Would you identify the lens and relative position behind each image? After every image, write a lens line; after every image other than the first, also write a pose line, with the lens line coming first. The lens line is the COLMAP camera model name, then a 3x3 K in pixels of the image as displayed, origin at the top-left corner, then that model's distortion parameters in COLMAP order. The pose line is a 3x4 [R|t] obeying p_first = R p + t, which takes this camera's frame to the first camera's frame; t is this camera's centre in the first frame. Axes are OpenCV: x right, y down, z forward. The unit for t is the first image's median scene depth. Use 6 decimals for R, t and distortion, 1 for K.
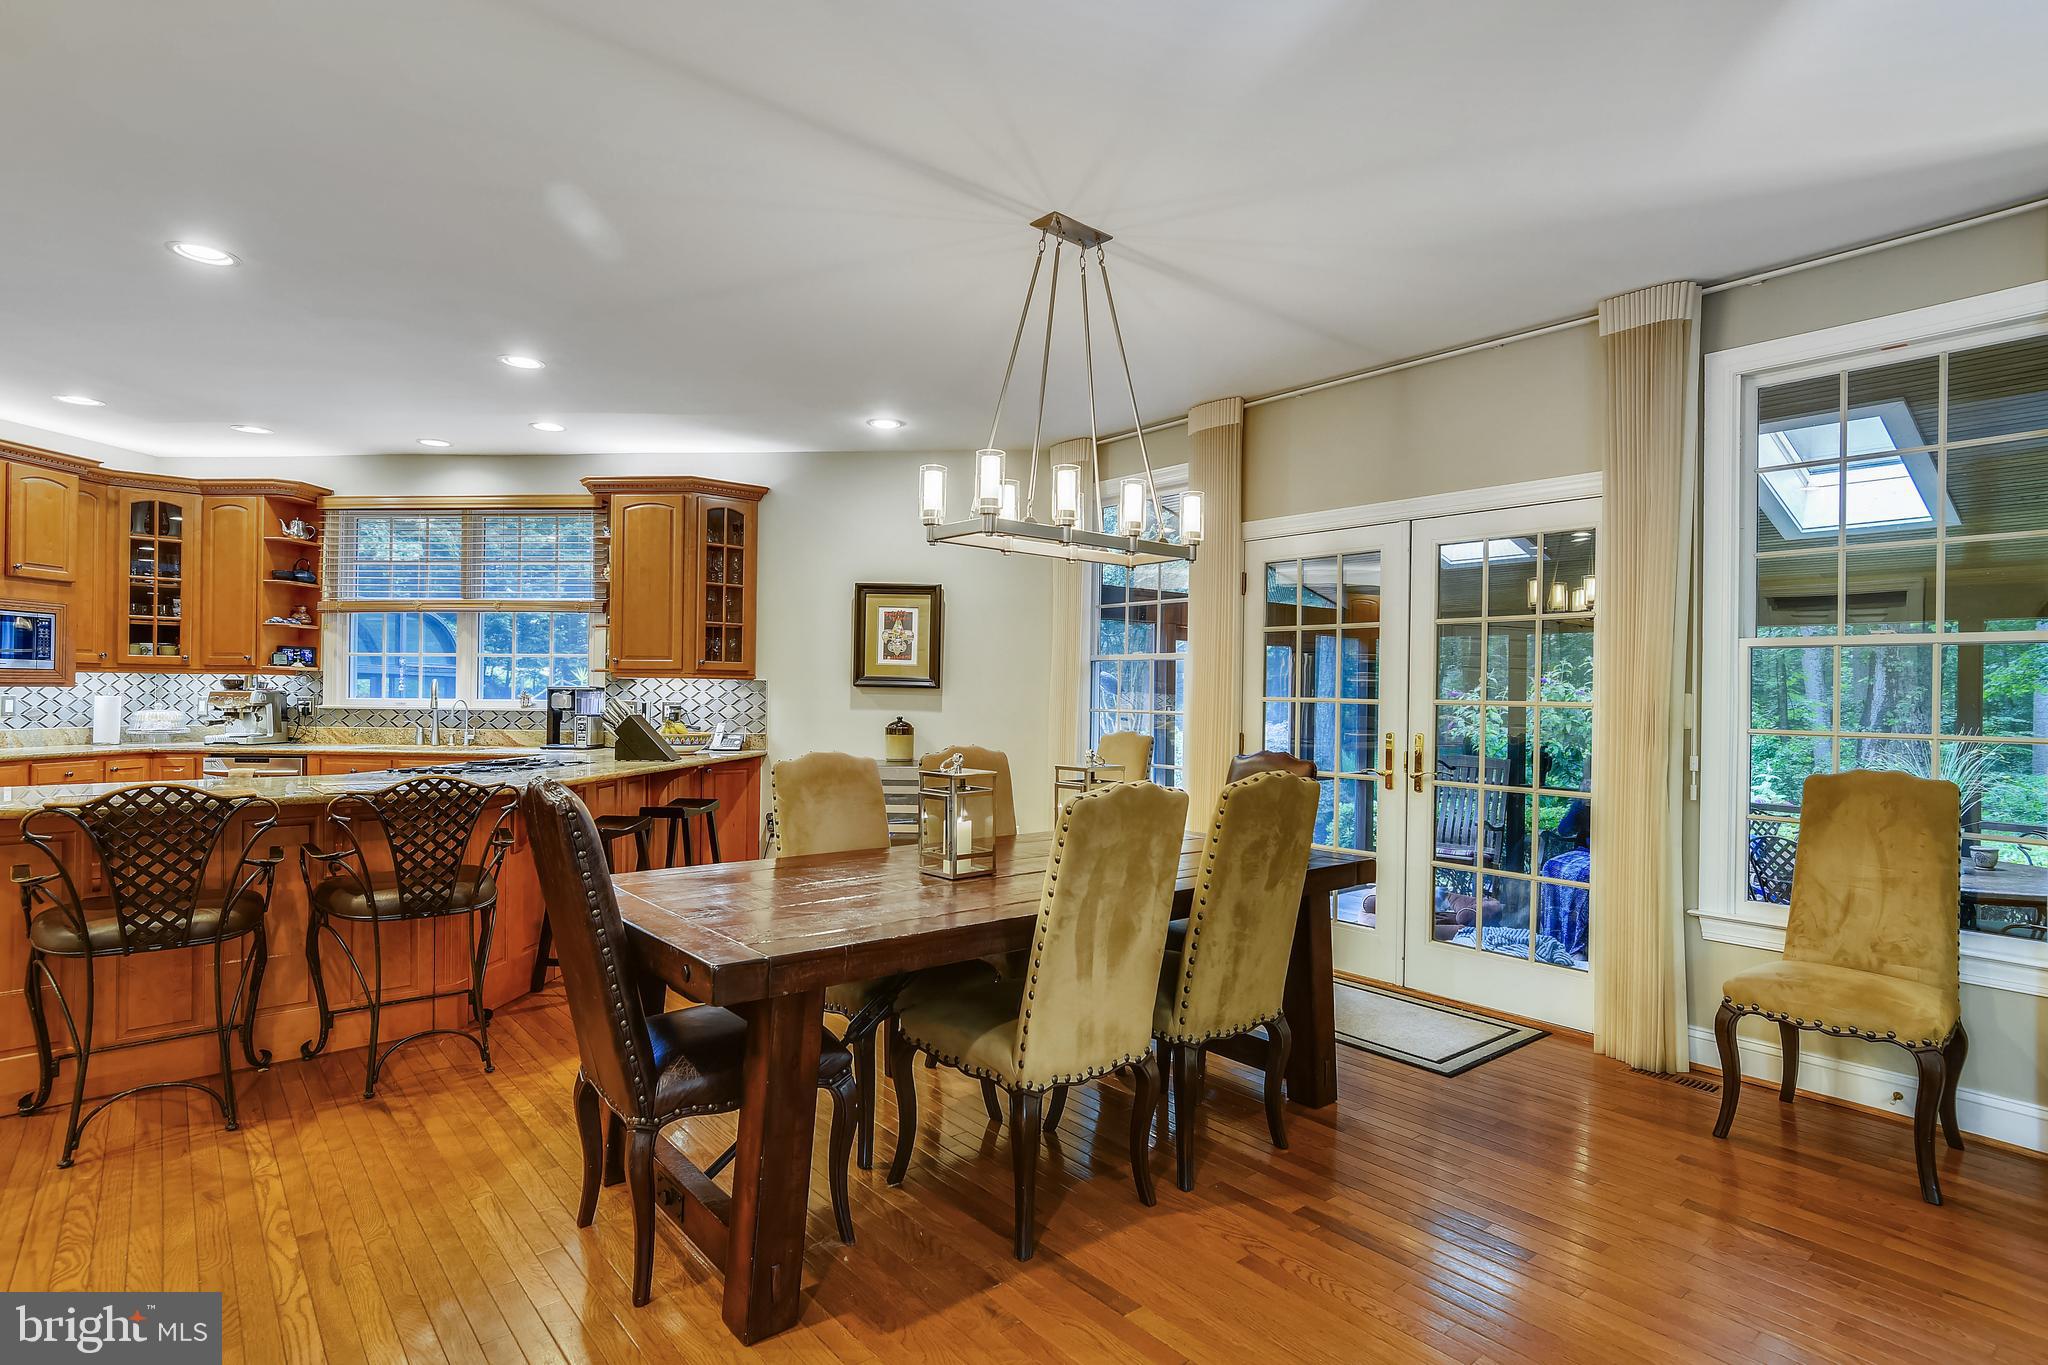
lens RADIAL K [[1042.9, 0, 1031.7], [0, 1042.9, 691.5], [0, 0, 1]] dist [-0.000726, 0.002671]
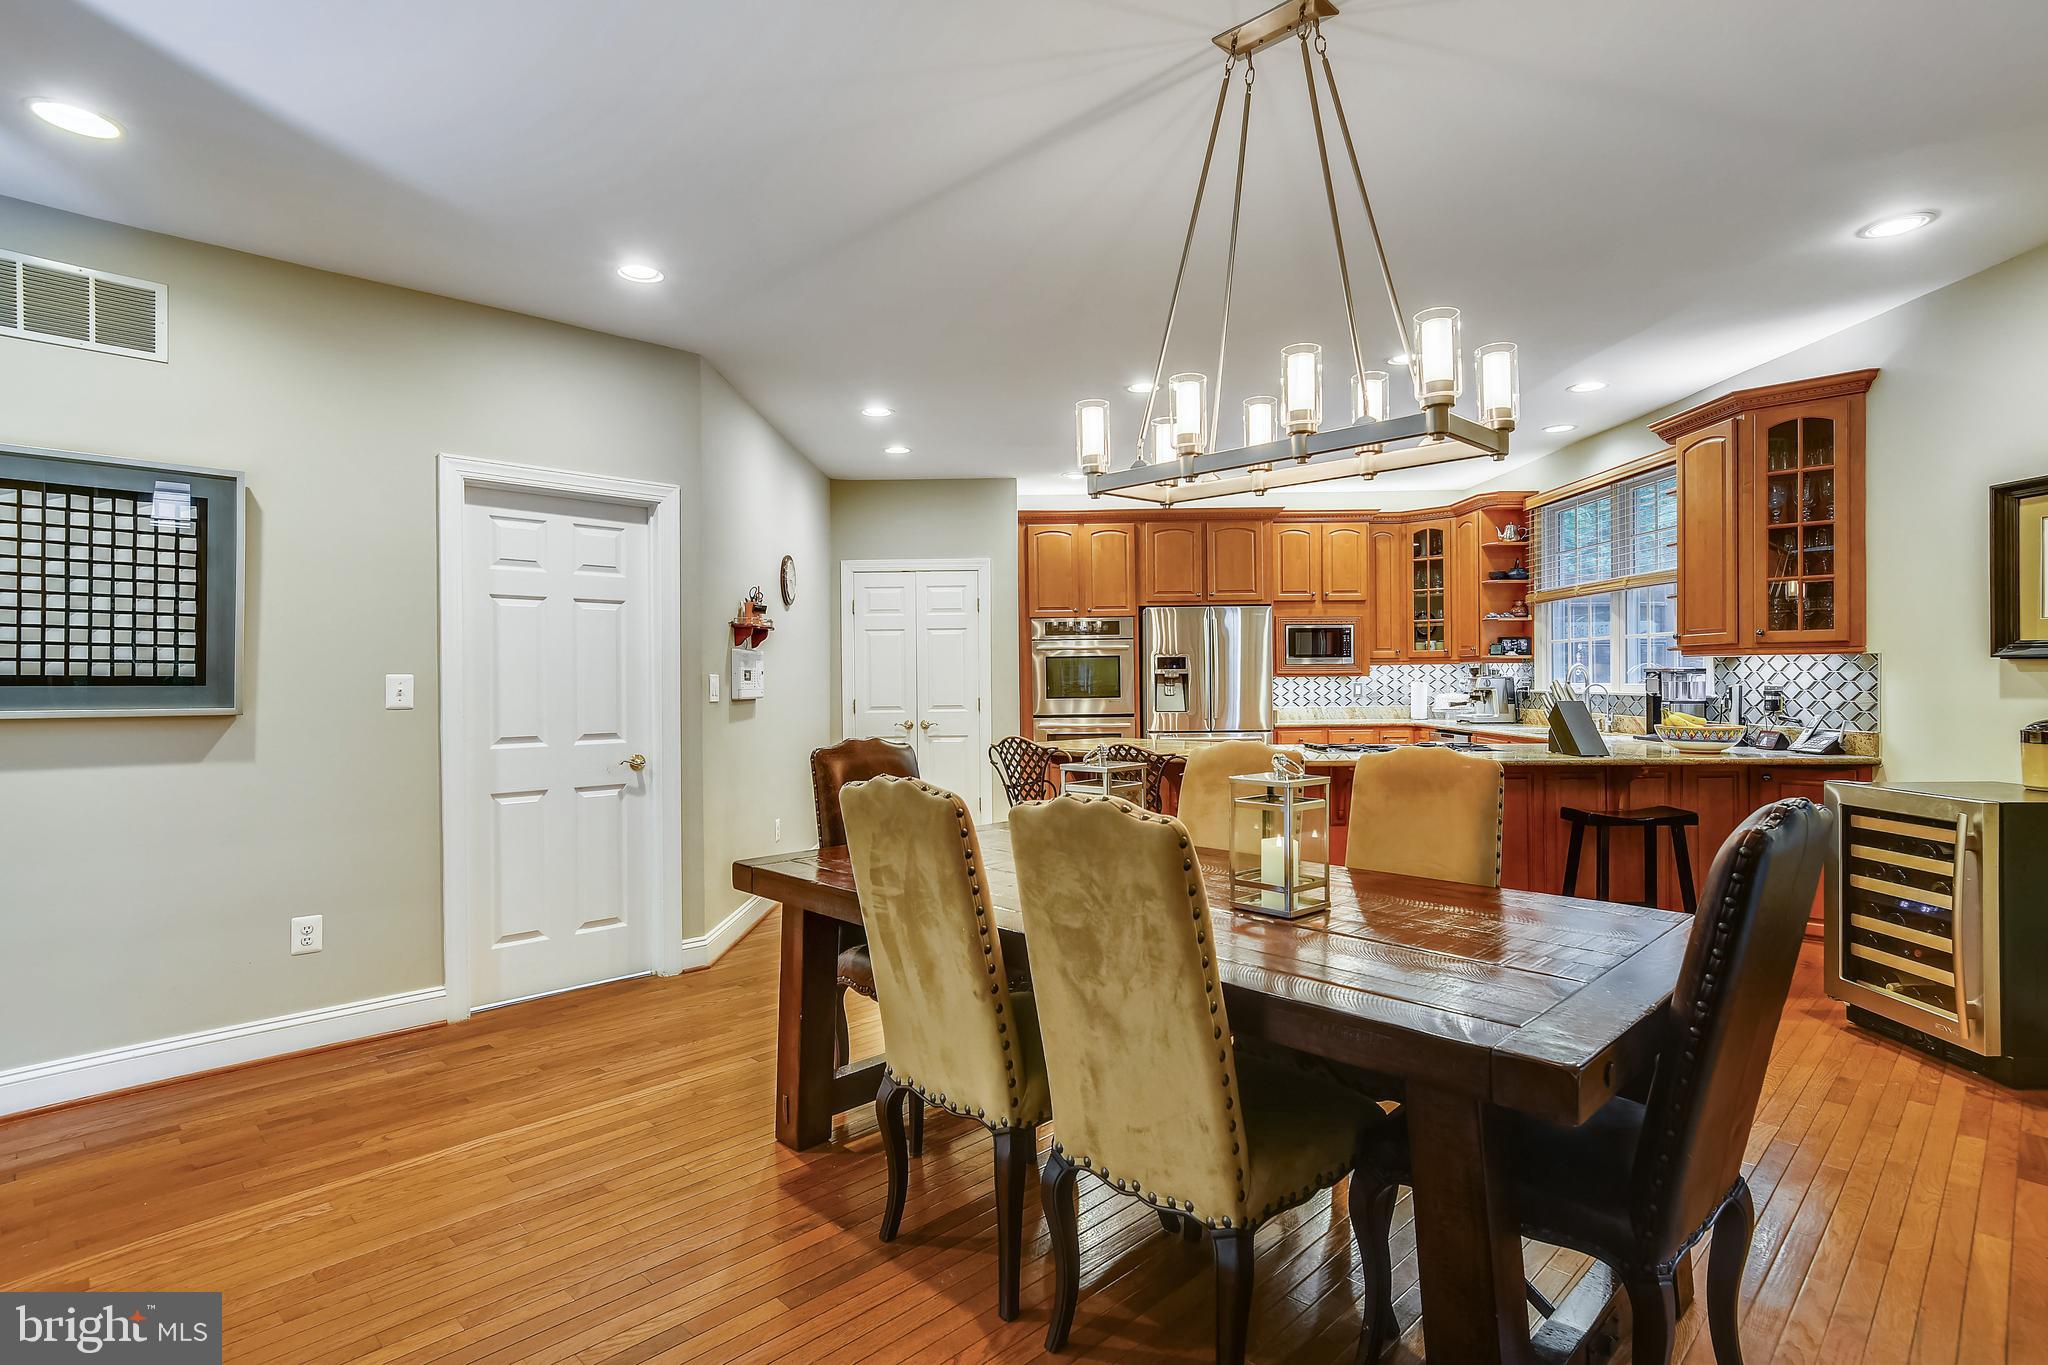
lens RADIAL K [[1042.9, 0, 1025.9], [0, 1042.9, 686.5], [0, 0, 1]] dist [-0.000726, 0.002671]
pose [[0.086508, -0.001995, -0.996249, 0.378343], [0.014045, 0.999901, -0.000783, 0.003485], [0.996152, -0.013925, 0.086528, 0.392734]]
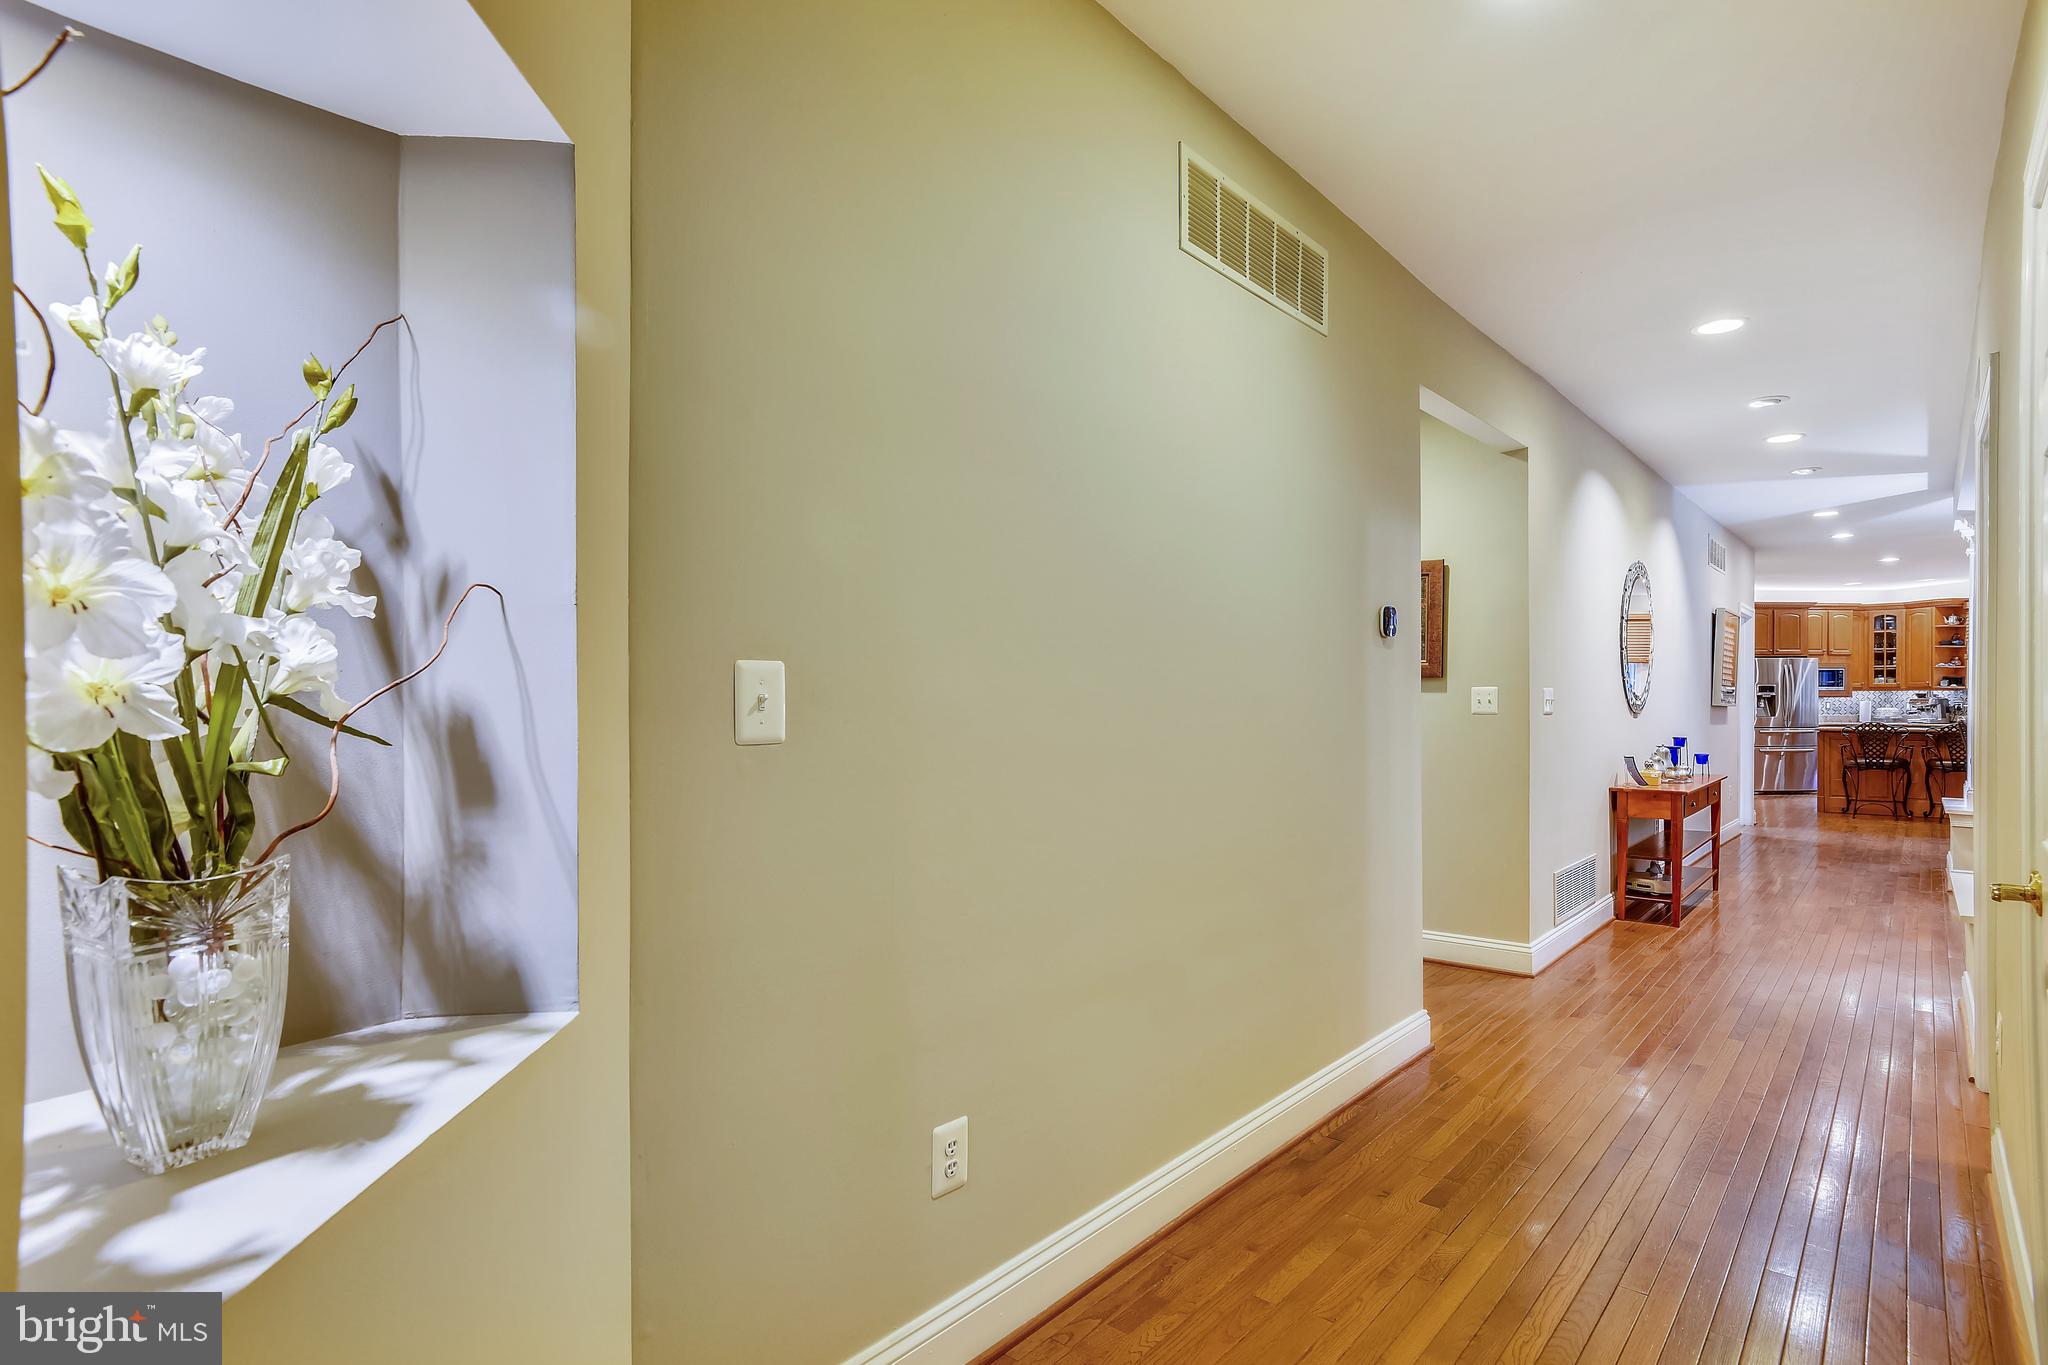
lens RADIAL K [[1042.9, 0, 1028.7], [0, 1042.9, 697.8], [0, 0, 1]] dist [-0.000726, 0.002671]
pose [[0.163284, -0.007683, -0.986549, 1.065827], [0.006306, 0.999957, -0.006743, 0.000787], [0.986559, -0.005120, 0.163326, -1.176260]]
